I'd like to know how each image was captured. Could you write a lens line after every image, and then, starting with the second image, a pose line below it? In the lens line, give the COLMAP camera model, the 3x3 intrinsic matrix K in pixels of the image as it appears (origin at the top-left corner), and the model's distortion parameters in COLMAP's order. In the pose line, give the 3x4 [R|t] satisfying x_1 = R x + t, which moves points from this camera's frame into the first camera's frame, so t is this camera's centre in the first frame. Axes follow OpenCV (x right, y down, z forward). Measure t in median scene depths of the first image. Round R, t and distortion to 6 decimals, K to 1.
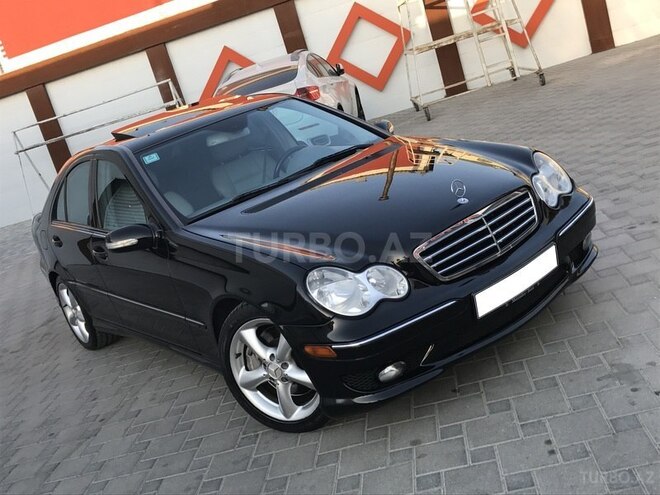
lens RADIAL K [[741.7, 0, 330.0], [0, 741.7, 247.5], [0, 0, 1]] dist [0.124387, -0.384978]
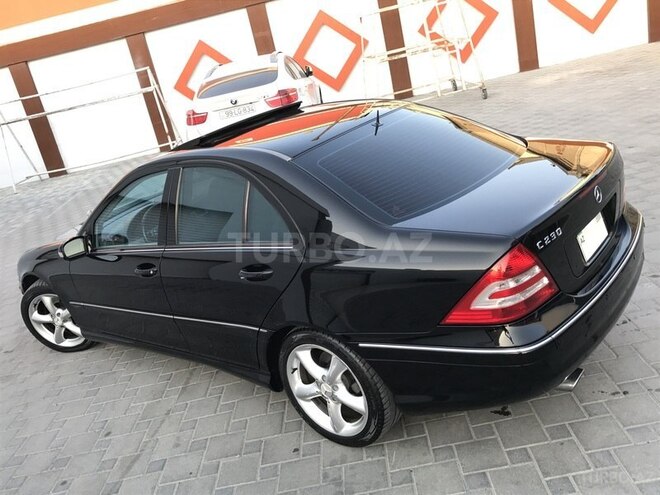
lens RADIAL K [[605.4, 0, 330.0], [0, 605.4, 247.5], [0, 0, 1]] dist [0.004347, 0.018664]
pose [[0.992322, 0.039178, 0.117316, -0.112871], [-0.046889, 0.996866, 0.063713, -0.079298], [-0.114452, -0.068724, 0.991049, 0.187112]]
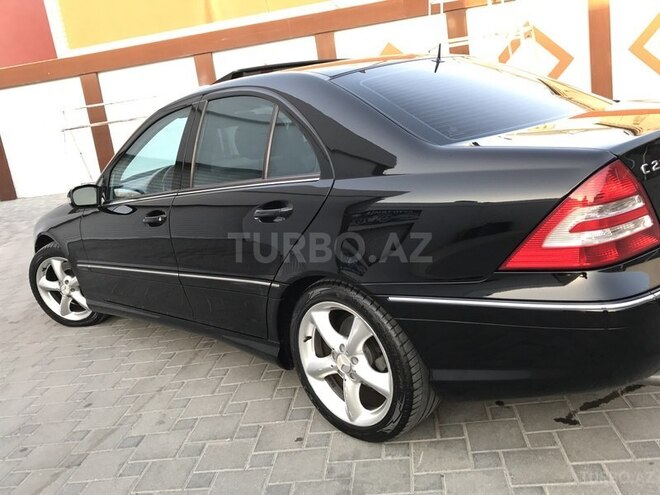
lens RADIAL K [[605.4, 0, 330.0], [0, 605.4, 247.5], [0, 0, 1]] dist [0.004347, 0.018664]
pose [[0.988824, 0.146478, 0.027775, -0.082700], [-0.145998, 0.989110, -0.018596, 0.006251], [-0.030196, 0.014333, 0.999441, 0.278788]]
